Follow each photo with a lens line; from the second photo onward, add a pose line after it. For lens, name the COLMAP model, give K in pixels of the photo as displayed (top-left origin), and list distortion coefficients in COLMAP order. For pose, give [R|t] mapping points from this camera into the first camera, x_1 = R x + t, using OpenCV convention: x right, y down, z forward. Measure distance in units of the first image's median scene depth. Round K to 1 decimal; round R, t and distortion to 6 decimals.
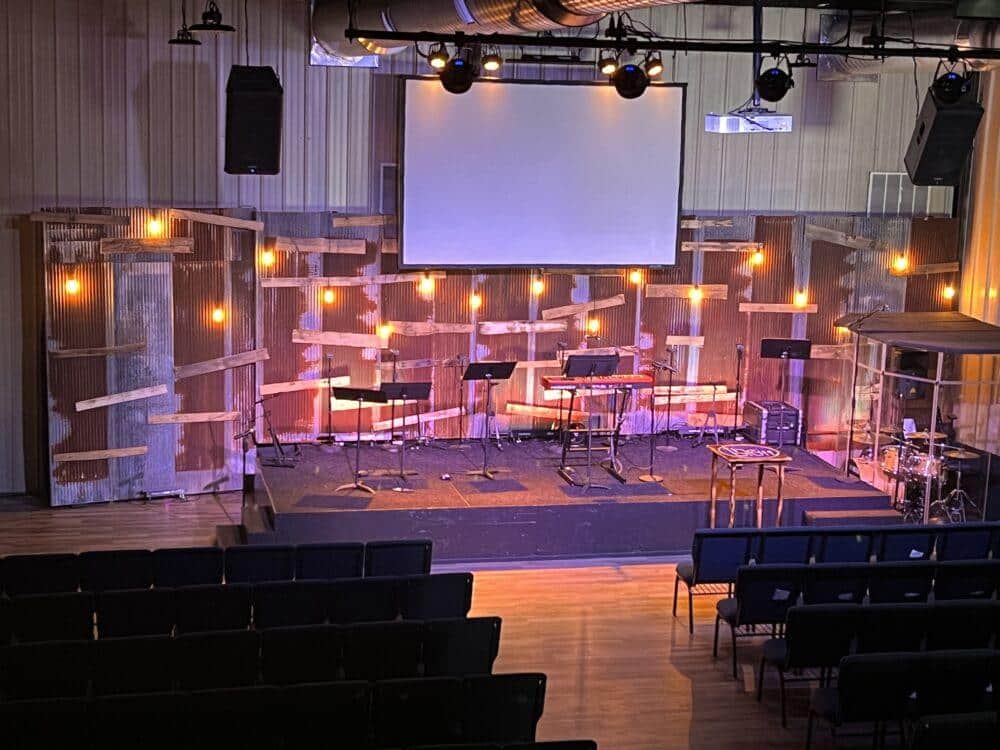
lens RADIAL K [[1645.5, 0, 506.8], [0, 1645.5, 375.0], [0, 0, 1]] dist [0.163899, 0.000000]
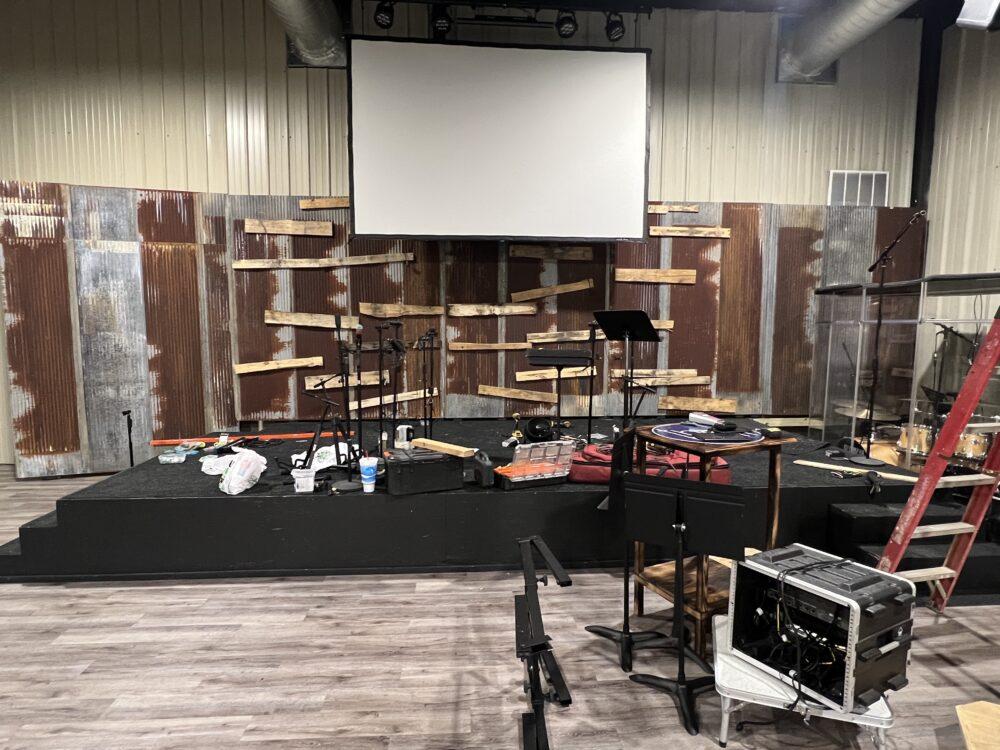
lens RADIAL K [[580.4, 0, 489.3], [0, 580.4, 378.2], [0, 0, 1]] dist [-0.002608, -0.002023]
pose [[0.986233, -0.011860, -0.164939, 0.069049], [-0.000598, 0.997162, -0.075279, 0.042198], [0.165363, 0.074341, 0.983427, 0.662314]]
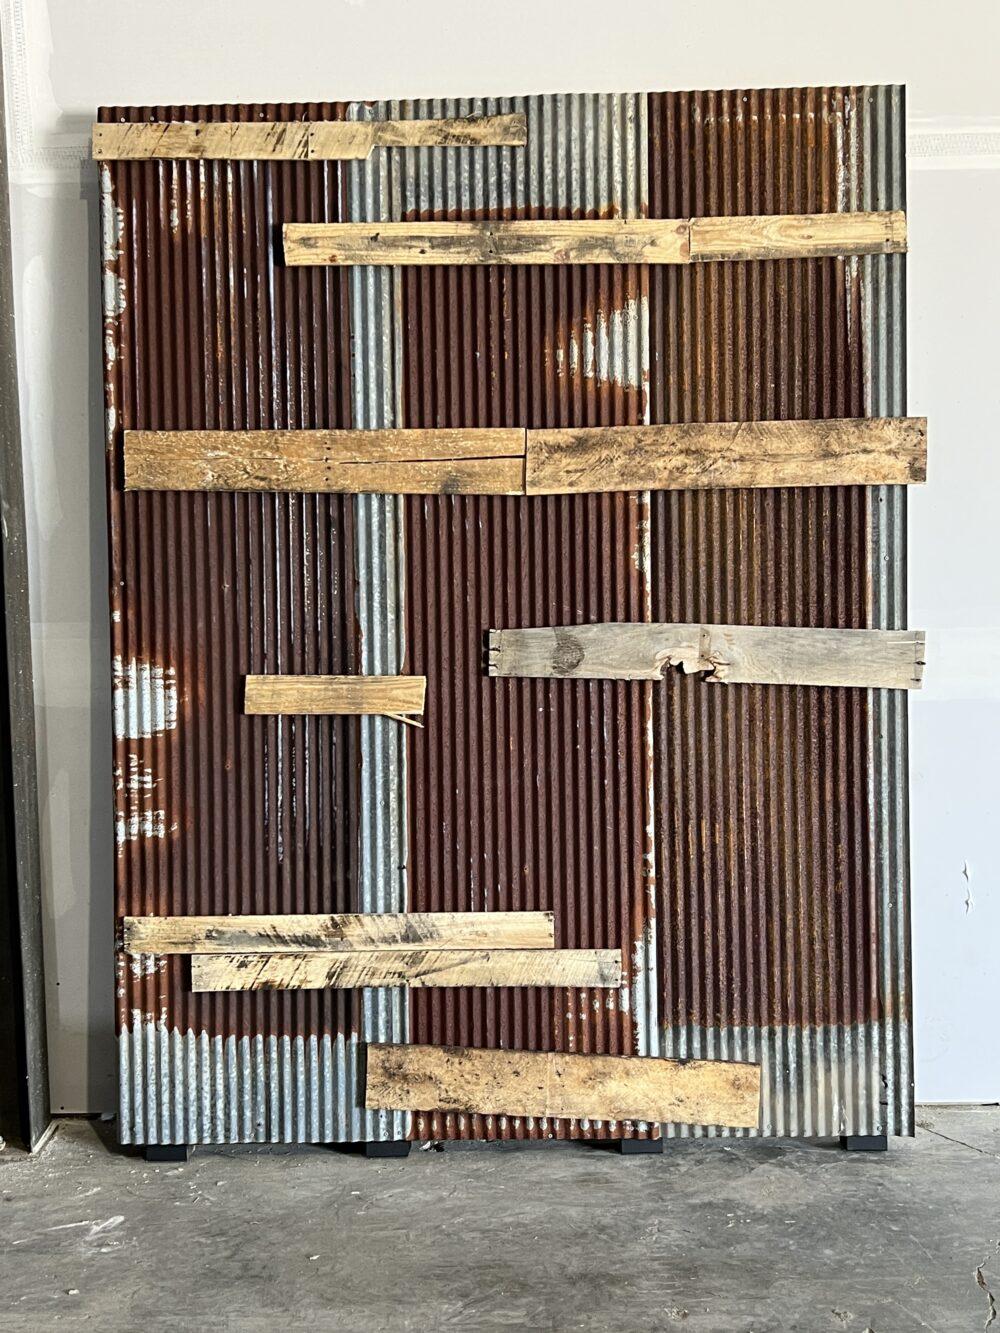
lens RADIAL K [[1566.2, 0, 499.8], [0, 1566.2, 666.8], [0, 0, 1]] dist [0.024040, 0.000000]
pose [[0.964336, -0.036106, -0.262208, 0.191093], [0.000447, 0.990873, -0.134797, 0.002841], [0.264682, 0.129872, 0.955550, 0.855687]]
